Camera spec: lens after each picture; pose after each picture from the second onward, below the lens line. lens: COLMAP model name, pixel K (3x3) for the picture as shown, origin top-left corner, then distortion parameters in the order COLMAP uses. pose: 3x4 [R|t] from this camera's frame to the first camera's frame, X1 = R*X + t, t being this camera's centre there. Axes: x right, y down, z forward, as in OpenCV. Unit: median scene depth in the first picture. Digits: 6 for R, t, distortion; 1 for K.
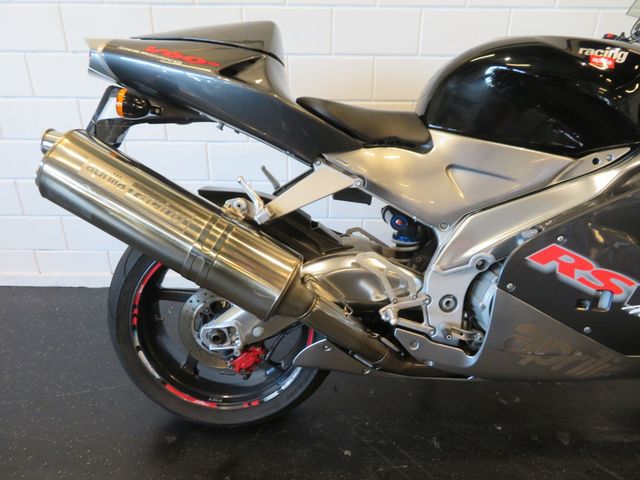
lens RADIAL K [[459.7, 0, 321.6], [0, 459.7, 238.2], [0, 0, 1]] dist [-0.000040, 0.000259]
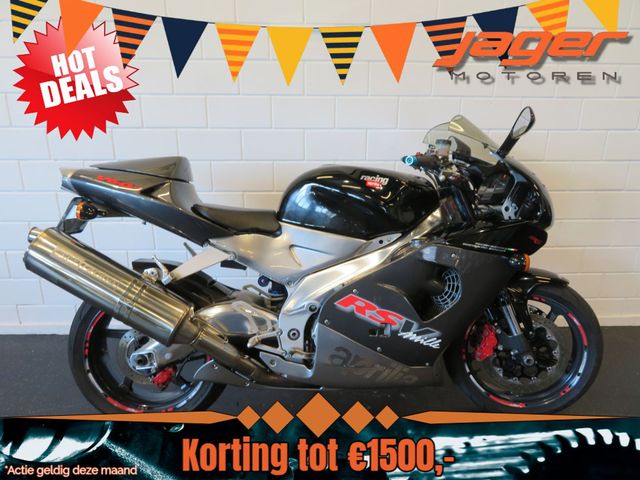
lens RADIAL K [[459.7, 0, 322.8], [0, 459.7, 241.6], [0, 0, 1]] dist [-0.000040, 0.000259]
pose [[0.999423, -0.011381, 0.032009, 0.330250], [0.014824, 0.993879, -0.109476, 0.004189], [-0.030567, 0.109887, 0.993474, -0.561882]]
